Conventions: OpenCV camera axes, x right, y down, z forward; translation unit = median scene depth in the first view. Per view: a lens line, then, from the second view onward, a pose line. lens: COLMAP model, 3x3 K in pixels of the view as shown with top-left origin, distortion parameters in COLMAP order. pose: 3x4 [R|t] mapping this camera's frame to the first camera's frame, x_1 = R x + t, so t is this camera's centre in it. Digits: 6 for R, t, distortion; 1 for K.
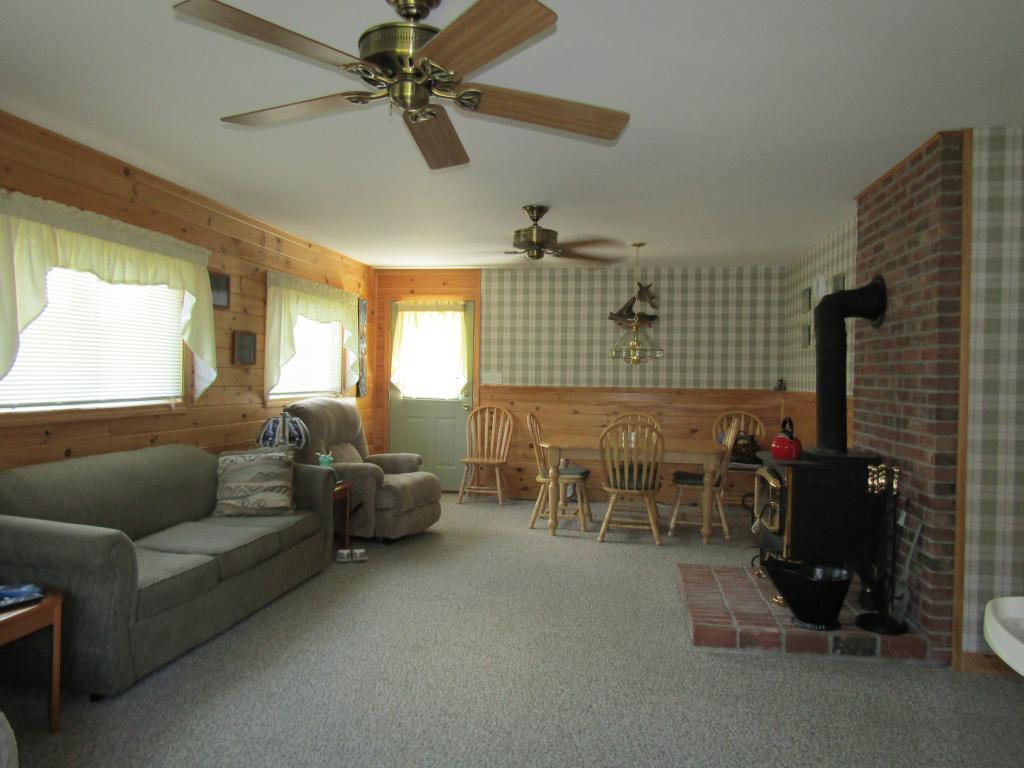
lens RADIAL K [[727.9, 0, 512.0], [0, 727.9, 384.0], [0, 0, 1]] dist [-0.004627, -0.000595]
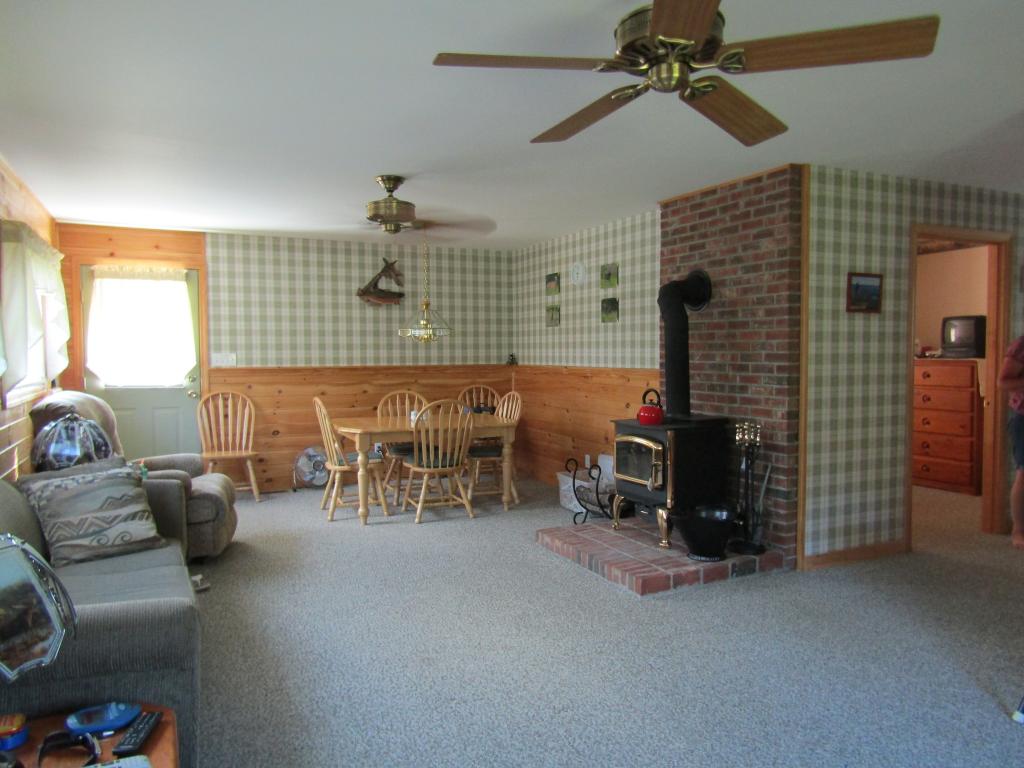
lens RADIAL K [[727.9, 0, 512.0], [0, 727.9, 384.0], [0, 0, 1]] dist [-0.004627, -0.000595]
pose [[0.819469, -0.044446, 0.571398, -0.387428], [0.022889, 0.998731, 0.044860, -0.016043], [-0.572667, -0.023682, 0.819446, 0.140980]]
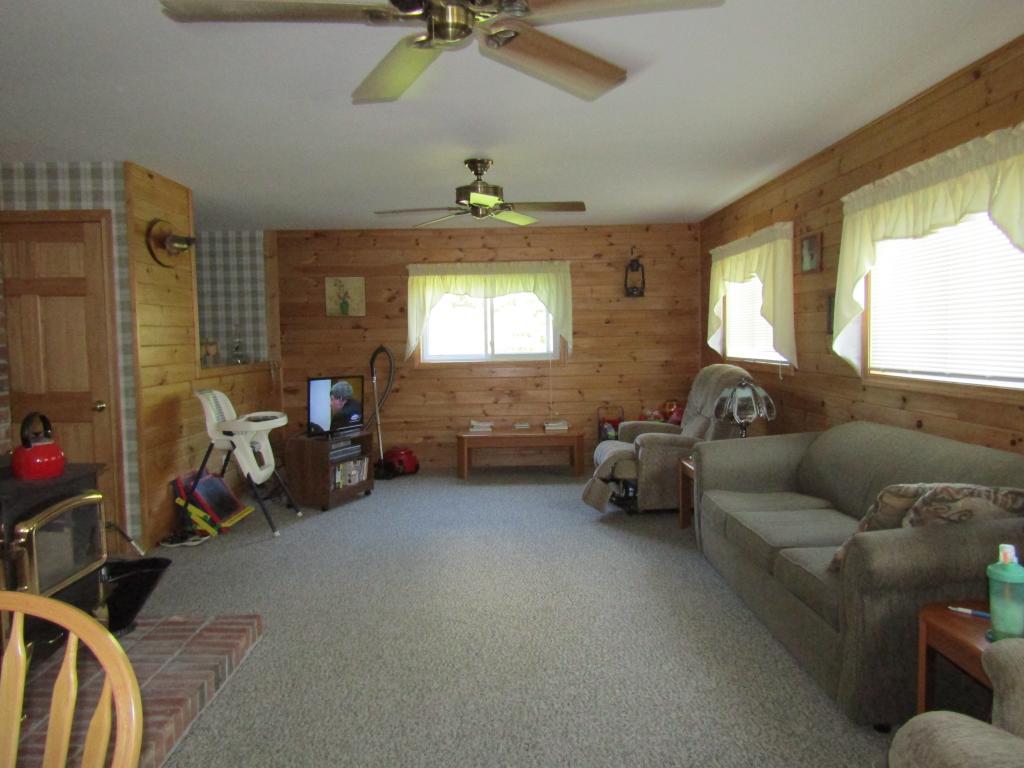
lens RADIAL K [[711.9, 0, 512.0], [0, 711.9, 384.0], [0, 0, 1]] dist [0.001298, 0.001395]
pose [[-0.983587, 0.011740, -0.180054, 0.067345], [-0.001848, 0.997173, 0.075111, -0.021356], [0.180426, 0.074211, -0.980785, 1.376068]]
